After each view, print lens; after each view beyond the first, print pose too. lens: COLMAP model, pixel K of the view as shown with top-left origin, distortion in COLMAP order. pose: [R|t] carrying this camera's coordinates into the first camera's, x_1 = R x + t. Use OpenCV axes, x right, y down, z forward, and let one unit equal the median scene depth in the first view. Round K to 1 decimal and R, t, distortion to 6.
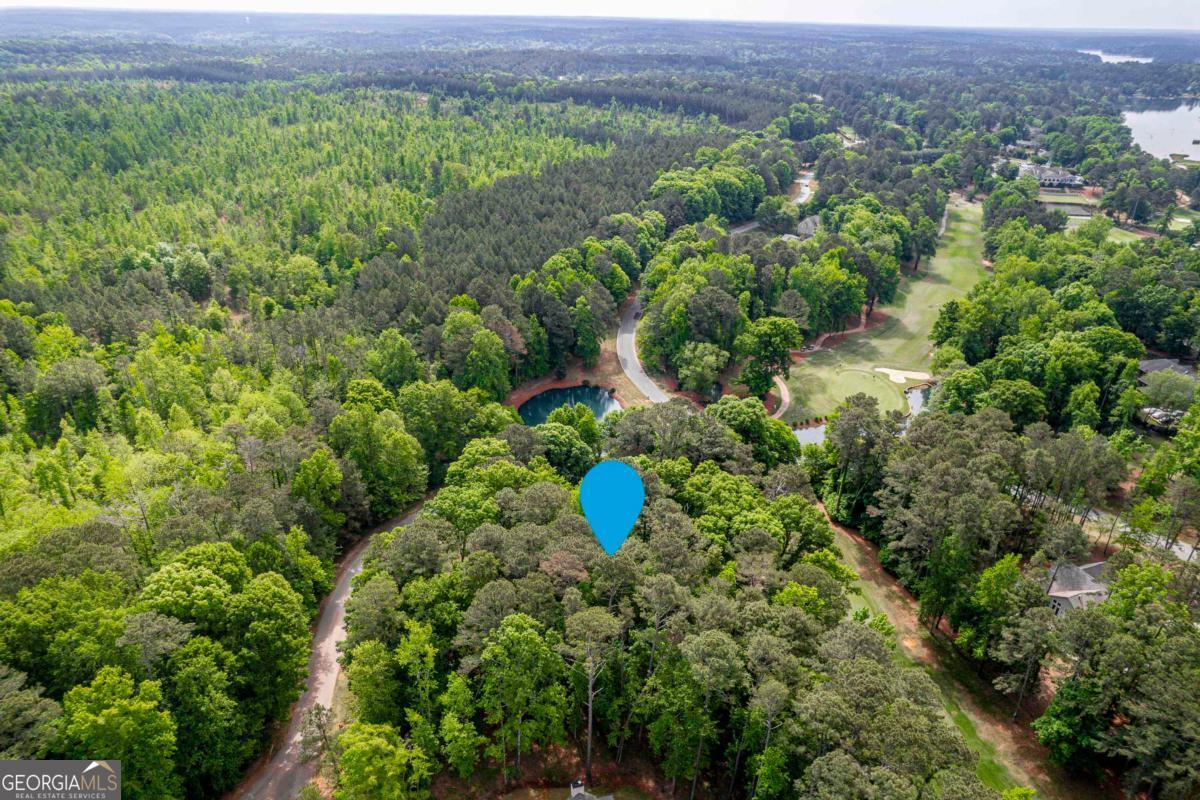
lens RADIAL K [[774.8, 0, 599.0], [0, 774.8, 394.8], [0, 0, 1]] dist [-0.091729, 0.086843]
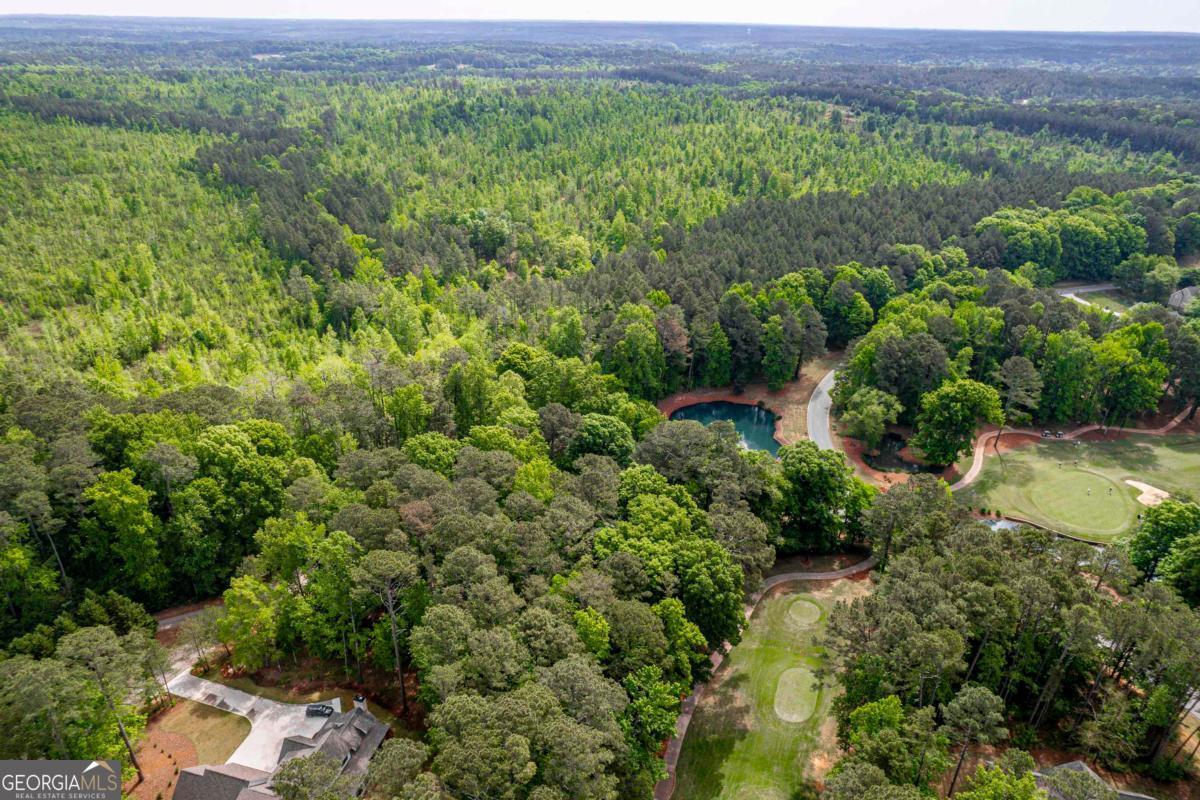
lens RADIAL K [[774.8, 0, 599.0], [0, 774.8, 394.8], [0, 0, 1]] dist [-0.091729, 0.086843]
pose [[0.833310, 0.240239, -0.497874, 0.240990], [-0.247596, 0.967445, 0.052411, -0.022293], [0.494257, 0.079597, 0.865664, 0.059326]]
